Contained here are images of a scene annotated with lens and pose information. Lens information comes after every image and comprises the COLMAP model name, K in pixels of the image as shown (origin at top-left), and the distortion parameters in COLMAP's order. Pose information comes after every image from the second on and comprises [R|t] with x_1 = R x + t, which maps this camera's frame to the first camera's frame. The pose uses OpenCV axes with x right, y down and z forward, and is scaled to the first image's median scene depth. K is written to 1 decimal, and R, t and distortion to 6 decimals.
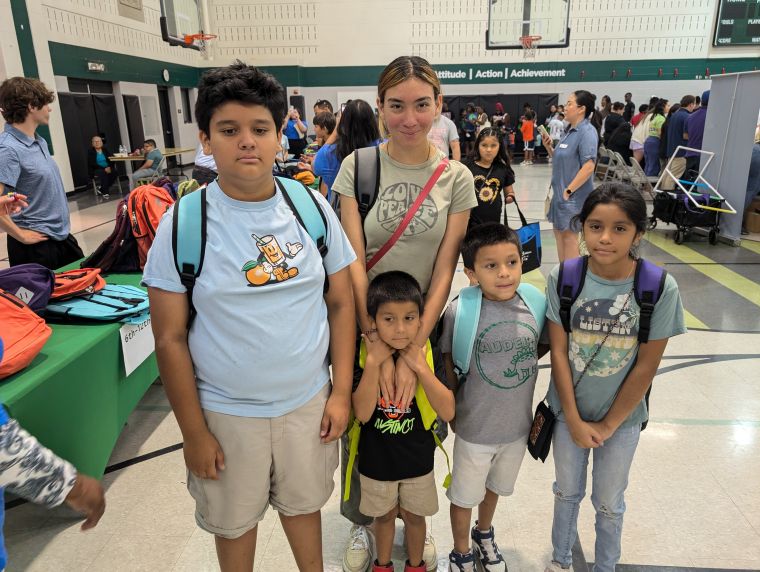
lens RADIAL K [[533.0, 0, 384.7], [0, 533.0, 280.7], [0, 0, 1]] dist [-0.002388, 0.002998]
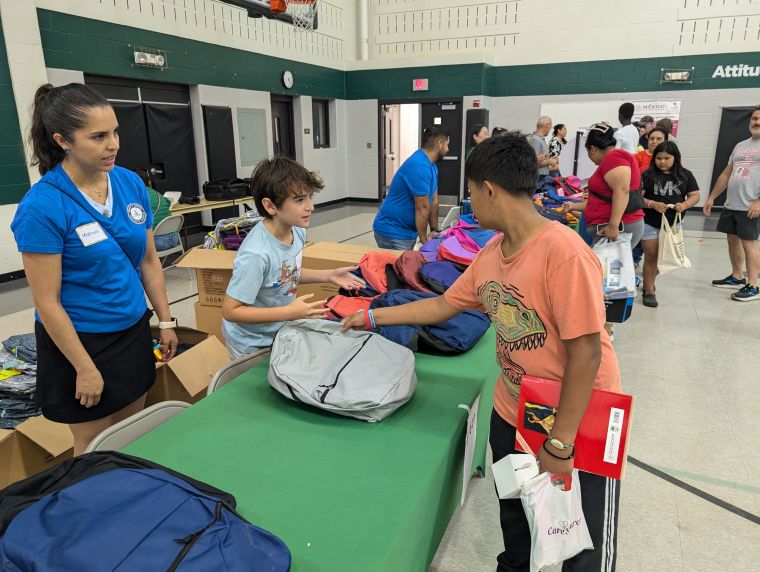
lens RADIAL K [[540.6, 0, 382.4], [0, 540.6, 295.1], [0, 0, 1]] dist [0.001388, -0.002358]
pose [[0.935354, 0.107484, -0.336986, -0.030035], [-0.114019, 0.993478, 0.000398, -0.130804], [0.334831, 0.038050, 0.941510, 0.421684]]
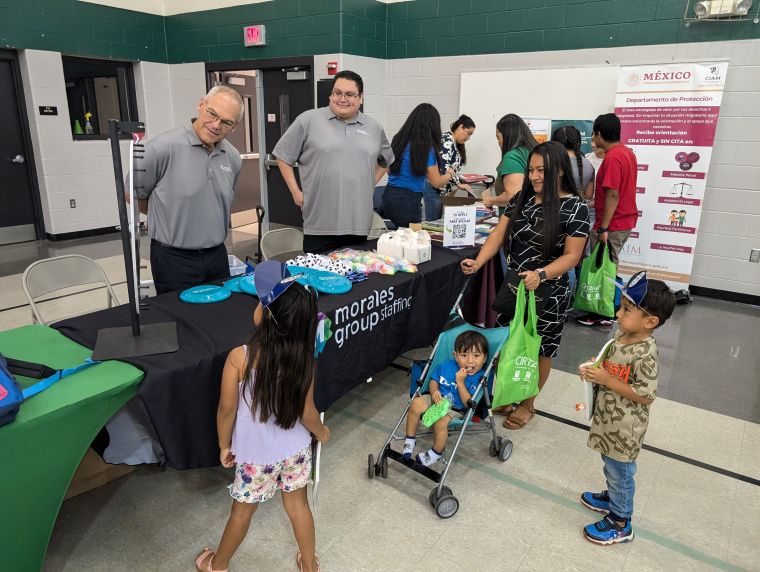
lens RADIAL K [[541.8, 0, 386.5], [0, 541.8, 282.9], [0, 0, 1]] dist [0.008252, -0.005755]
pose [[0.854546, 0.178059, -0.487900, 0.086046], [-0.189776, 0.981488, 0.025805, -0.284568], [0.483463, 0.070541, 0.872518, 0.882861]]
